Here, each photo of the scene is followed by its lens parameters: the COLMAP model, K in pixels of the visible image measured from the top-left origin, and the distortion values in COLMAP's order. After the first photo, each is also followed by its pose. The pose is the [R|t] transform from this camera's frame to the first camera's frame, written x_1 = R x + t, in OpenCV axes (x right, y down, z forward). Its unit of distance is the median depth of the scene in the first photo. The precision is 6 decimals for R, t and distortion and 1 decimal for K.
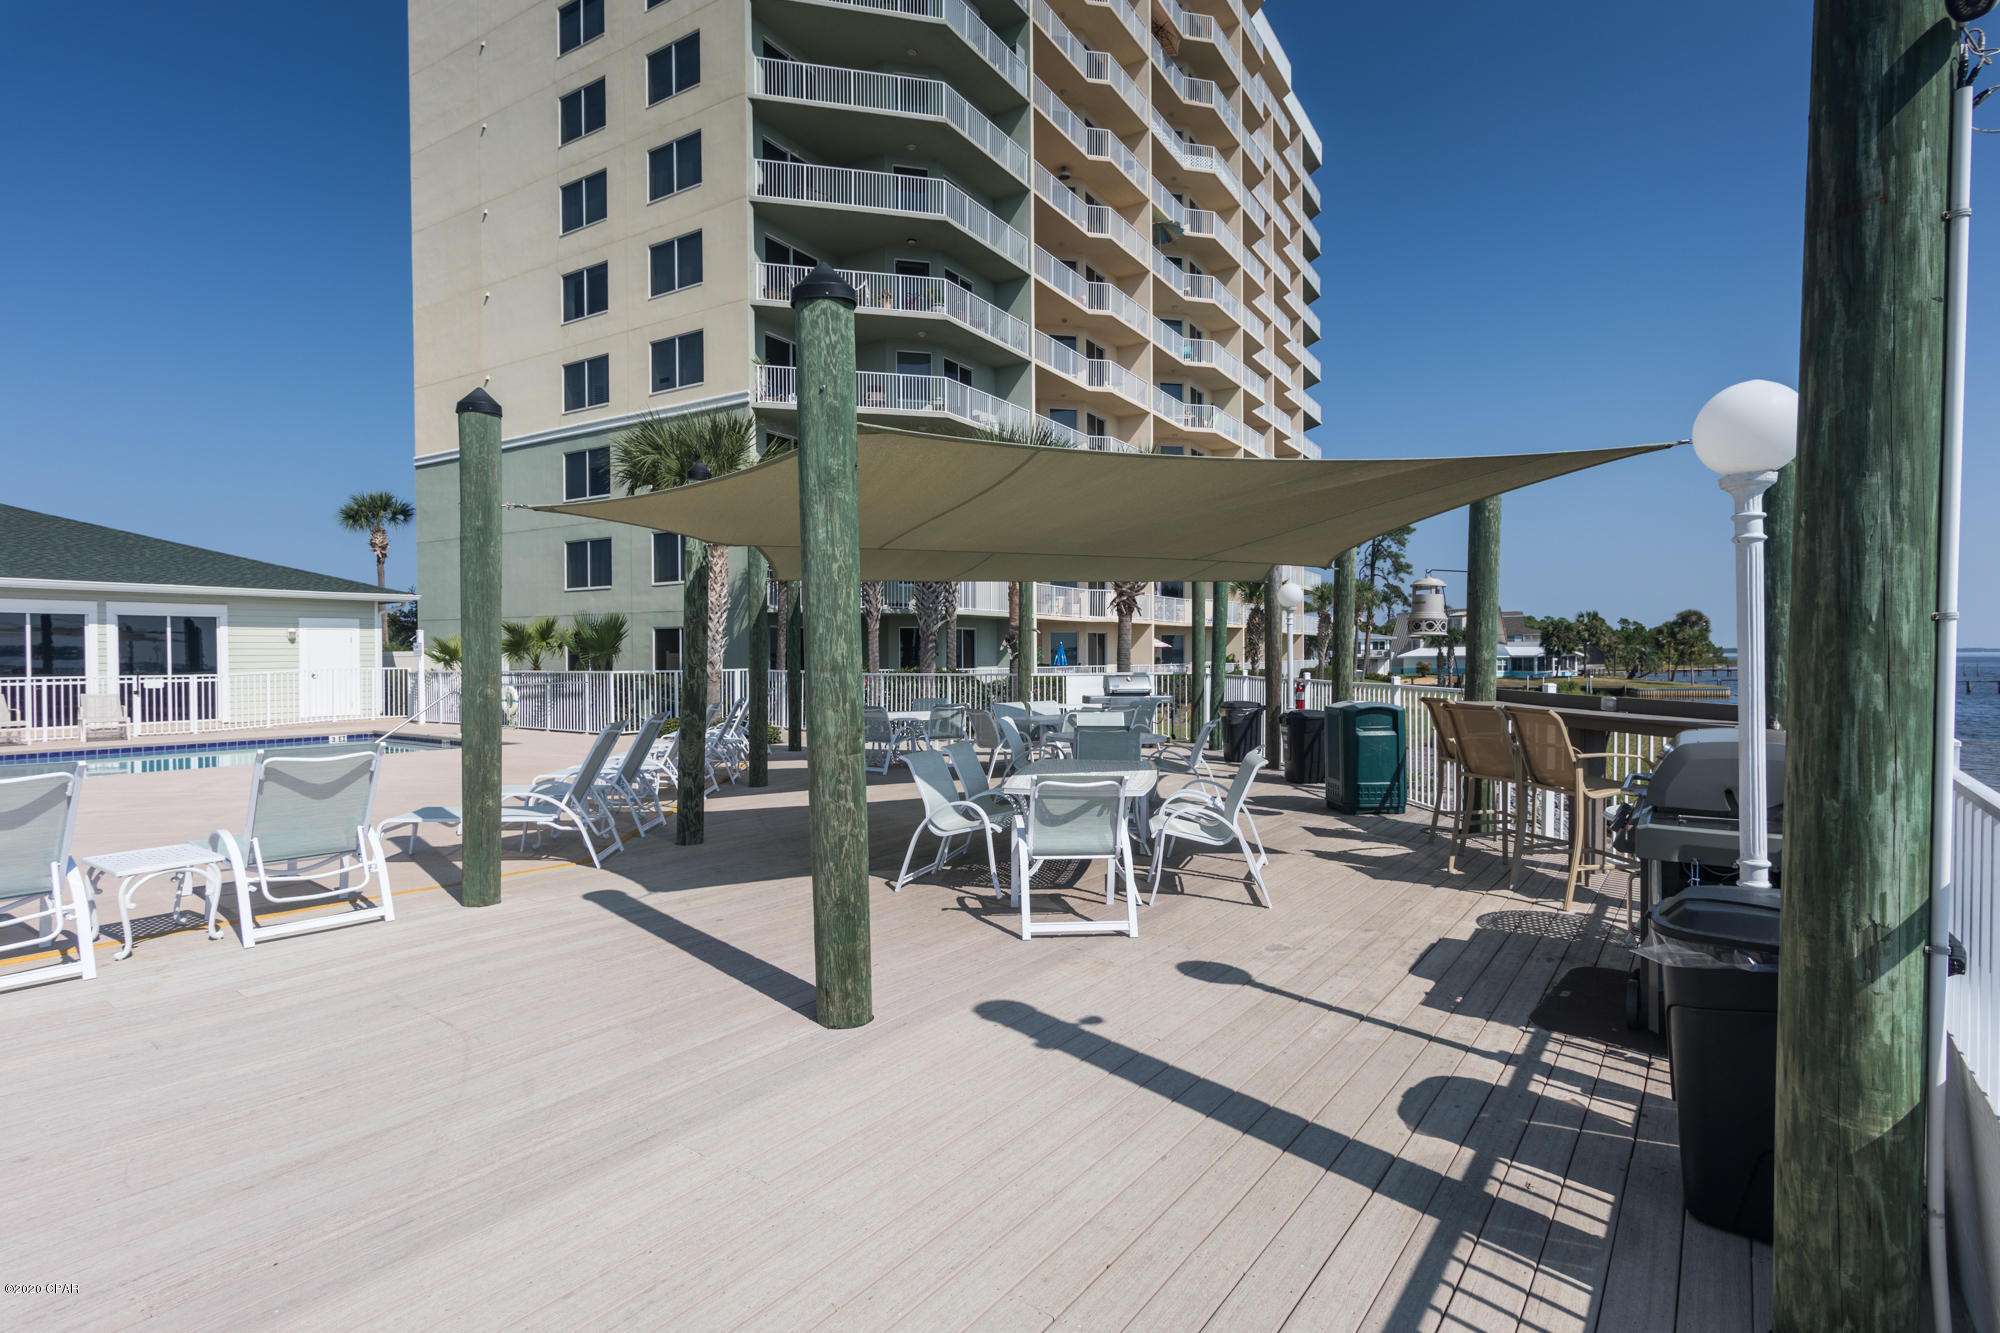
lens RADIAL K [[998.8, 0, 996.6], [0, 998.8, 663.0], [0, 0, 1]] dist [0.001864, -0.000028]
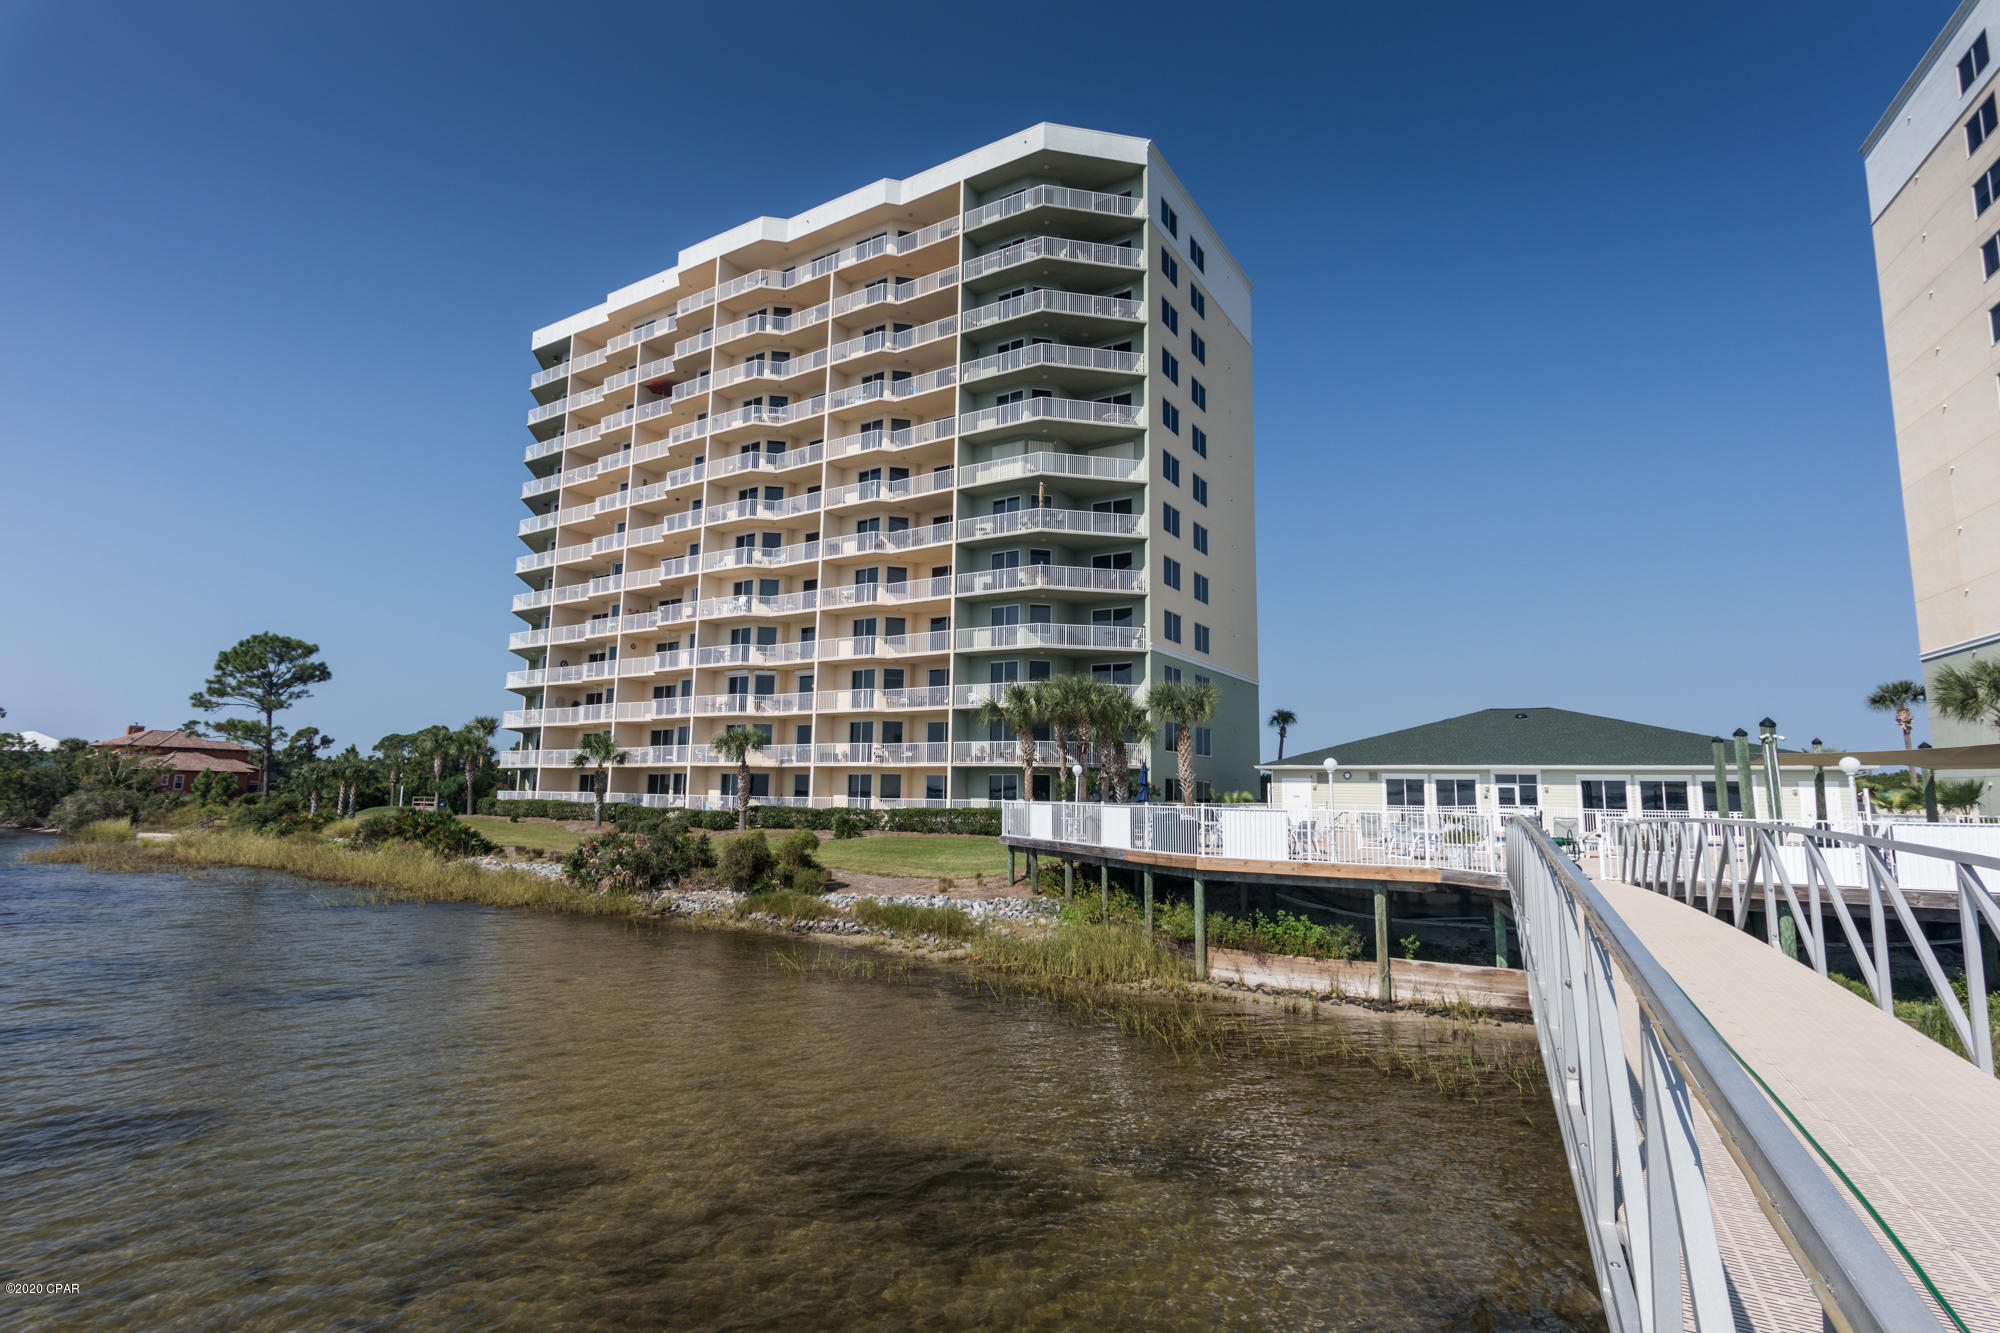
lens RADIAL K [[966.6, 0, 1000.0], [0, 966.6, 666.5], [0, 0, 1]] dist [0.002414, 0.001335]
pose [[0.170180, -0.120959, -0.977961, 0.881636], [-0.024014, 0.991634, -0.126829, 0.005023], [0.985120, 0.045068, 0.165852, -0.781825]]
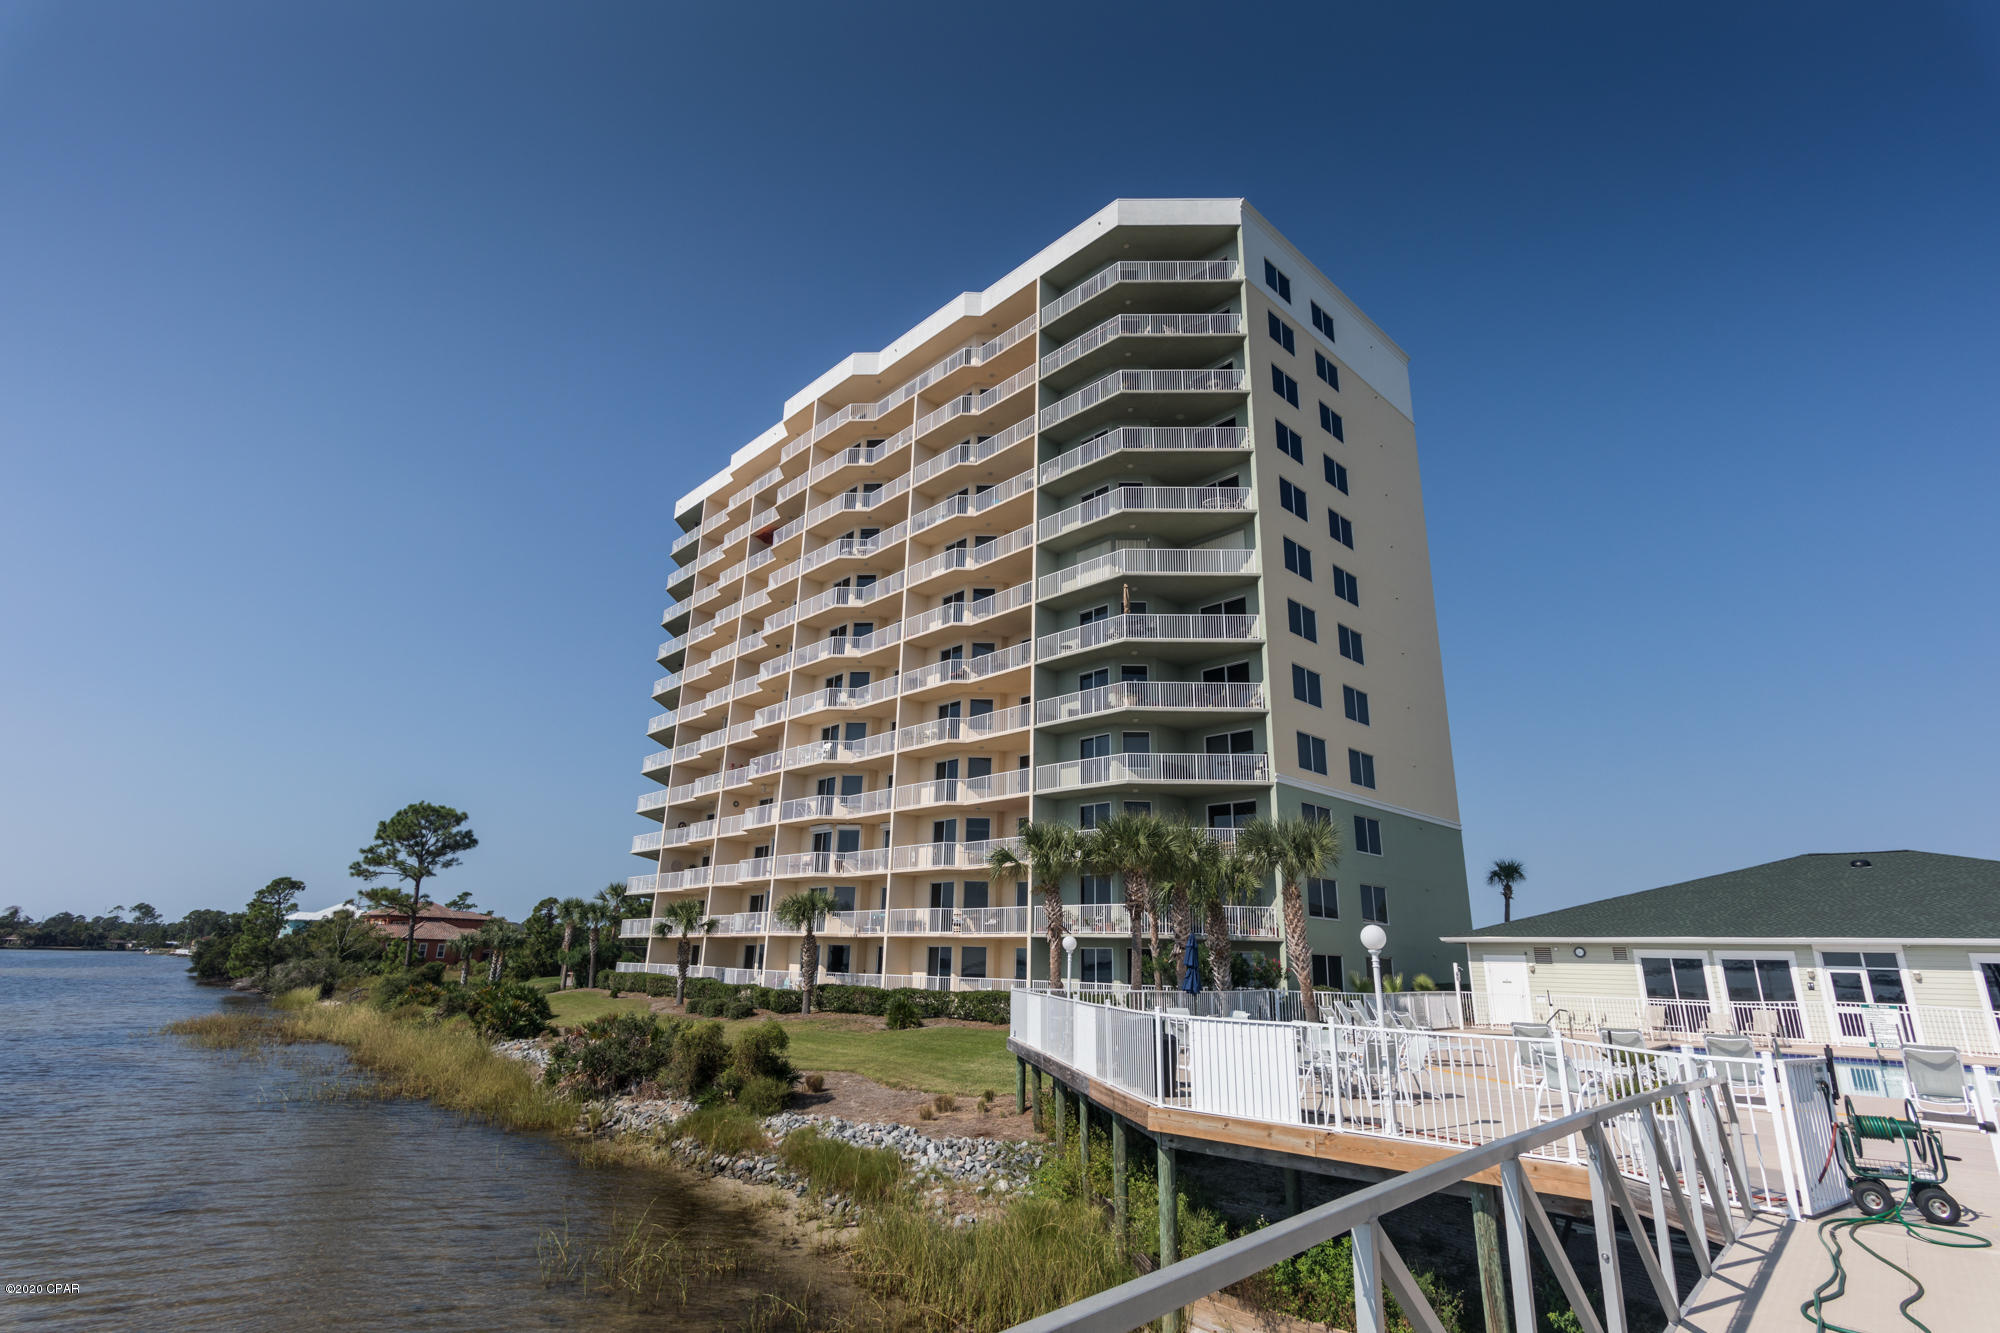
lens RADIAL K [[971.4, 0, 996.1], [0, 971.4, 663.0], [0, 0, 1]] dist [0.004165, -0.000203]
pose [[-0.071788, -0.289201, -0.954573, 0.482362], [-0.031224, 0.957225, -0.287656, -0.014683], [0.996931, 0.009155, -0.077747, -0.403789]]
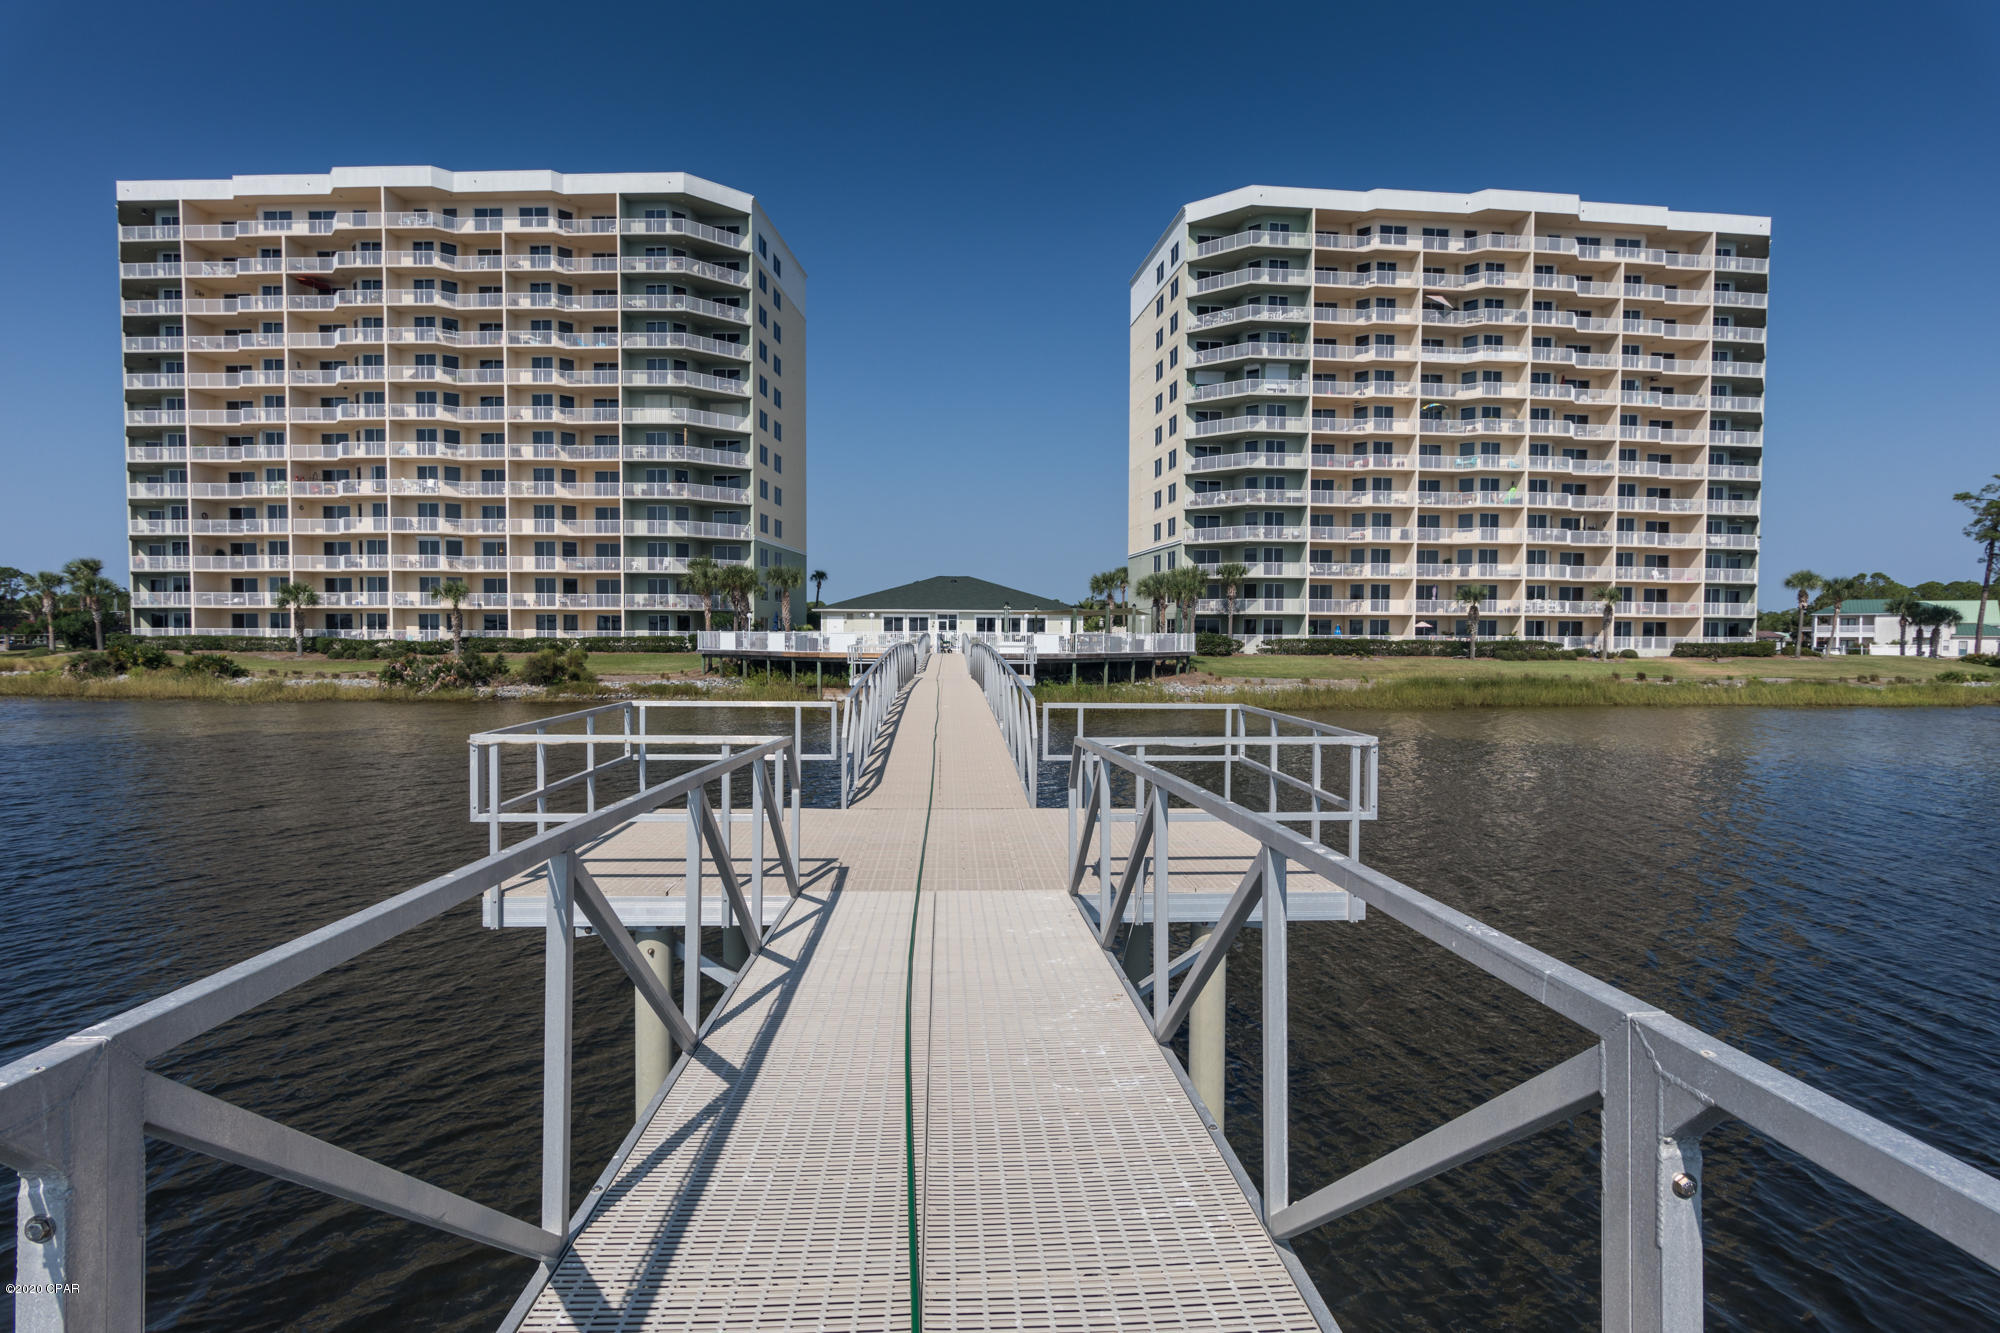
lens RADIAL K [[966.6, 0, 1000.0], [0, 966.6, 666.5], [0, 0, 1]] dist [0.002414, 0.001335]
pose [[0.627092, 0.040030, -0.777916, 2.366692], [-0.014901, 0.999112, 0.039400, -0.001426], [0.778803, -0.013116, 0.627132, -1.739868]]
